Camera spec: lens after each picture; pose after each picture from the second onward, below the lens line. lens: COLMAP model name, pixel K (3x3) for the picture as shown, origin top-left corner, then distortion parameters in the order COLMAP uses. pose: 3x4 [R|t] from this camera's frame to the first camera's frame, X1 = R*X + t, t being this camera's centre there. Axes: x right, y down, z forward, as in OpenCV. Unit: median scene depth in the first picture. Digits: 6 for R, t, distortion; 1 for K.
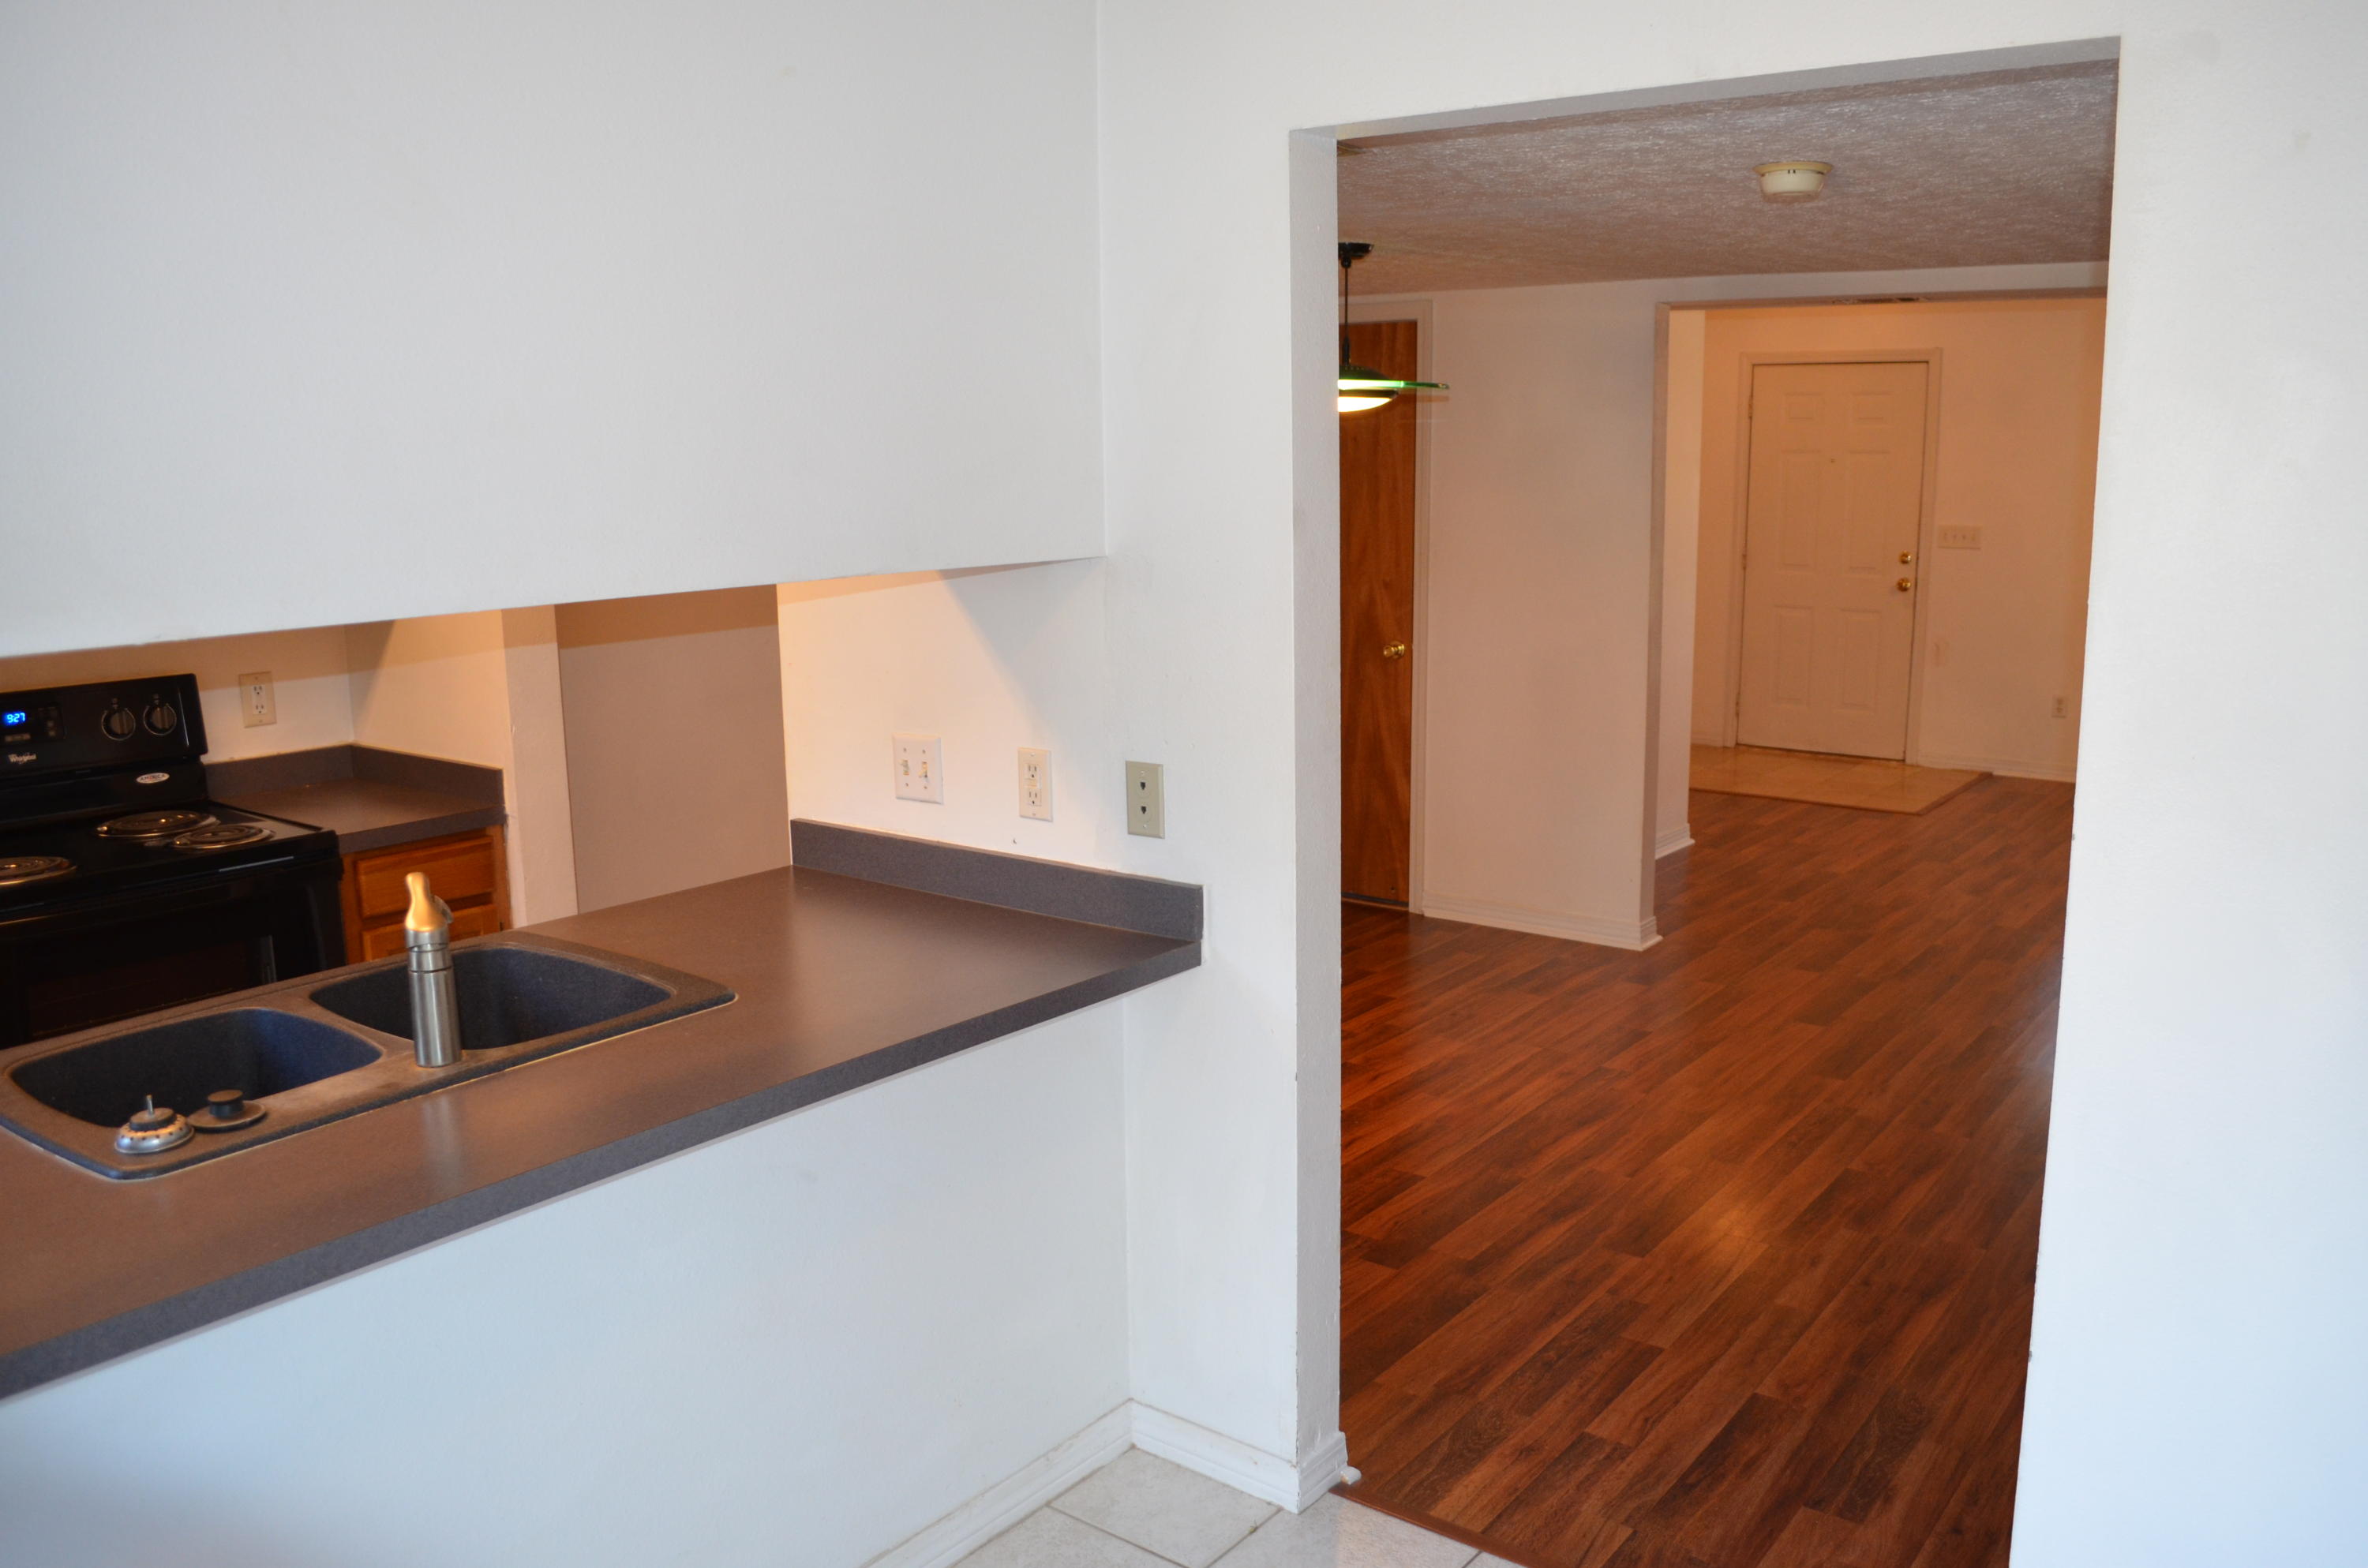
lens RADIAL K [[1841.4, 0, 1186.9], [0, 1841.4, 790.1], [0, 0, 1]] dist [-0.071863, 0.001239]
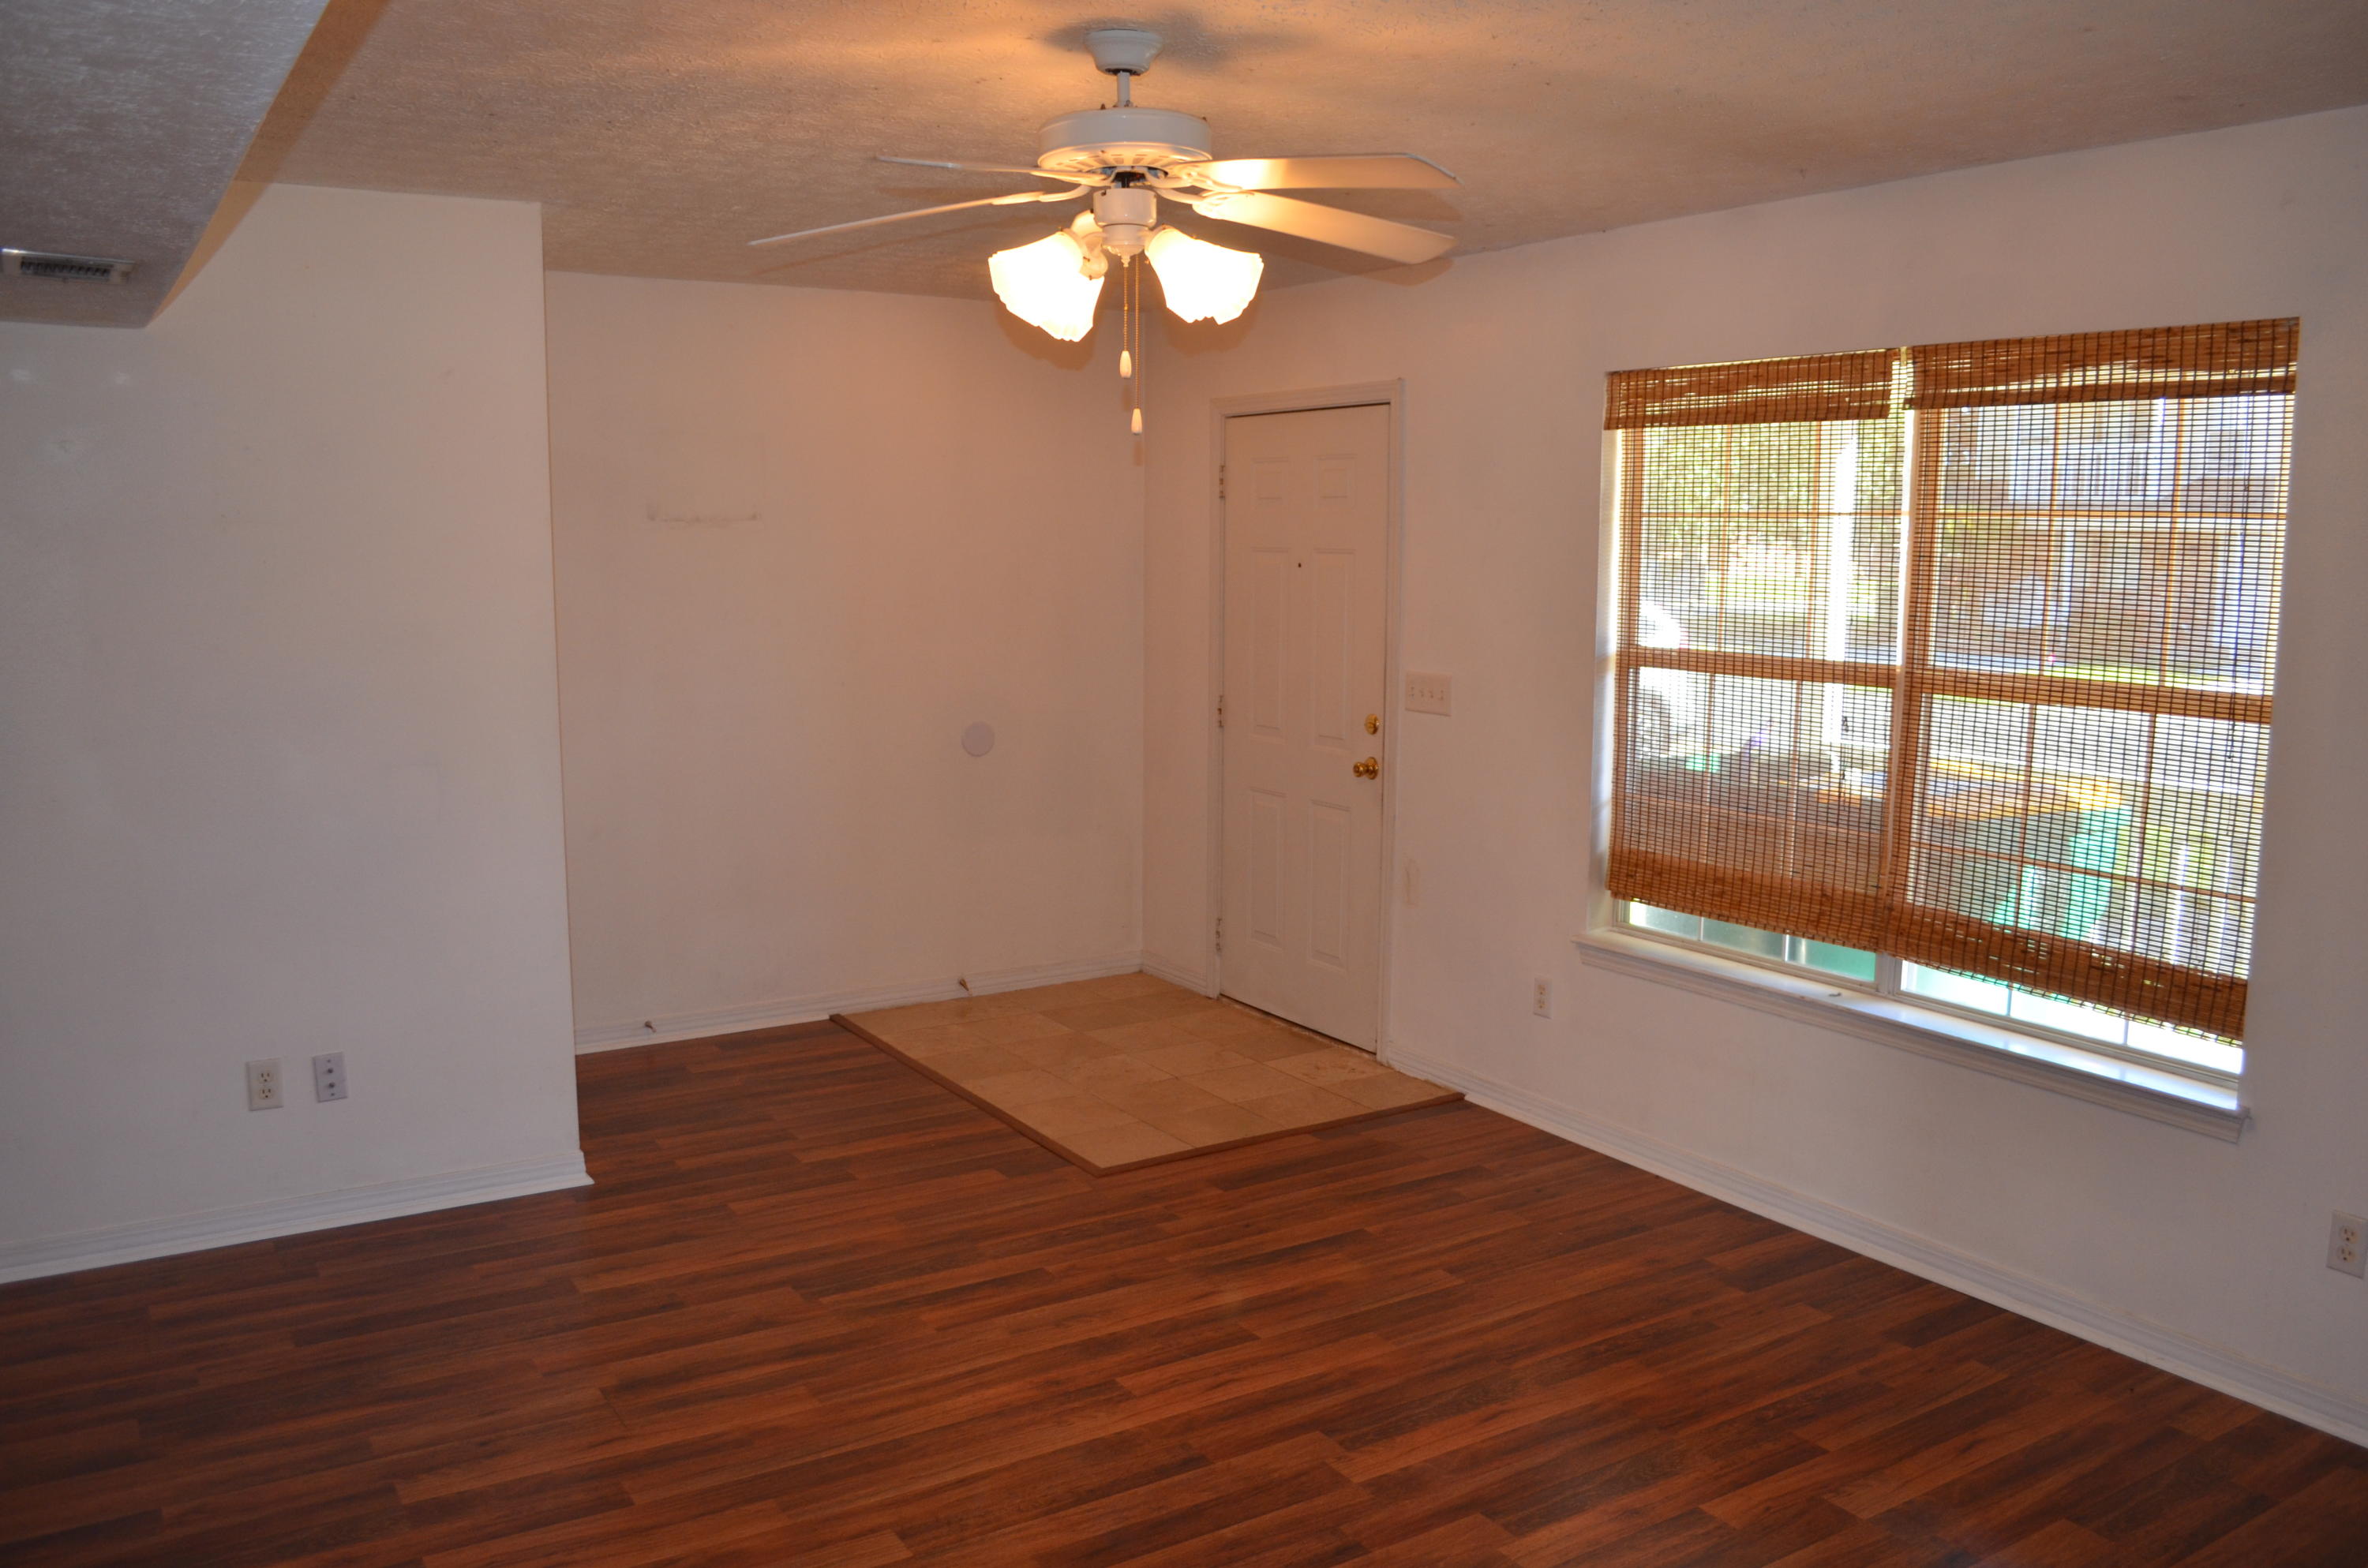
lens RADIAL K [[1841.4, 0, 1181.7], [0, 1841.4, 773.4], [0, 0, 1]] dist [-0.071863, 0.001239]
pose [[0.936986, 0.056084, -0.344836, 0.555861], [-0.075624, 0.996189, -0.043466, -0.080542], [0.341084, 0.066805, 0.937656, 0.406047]]
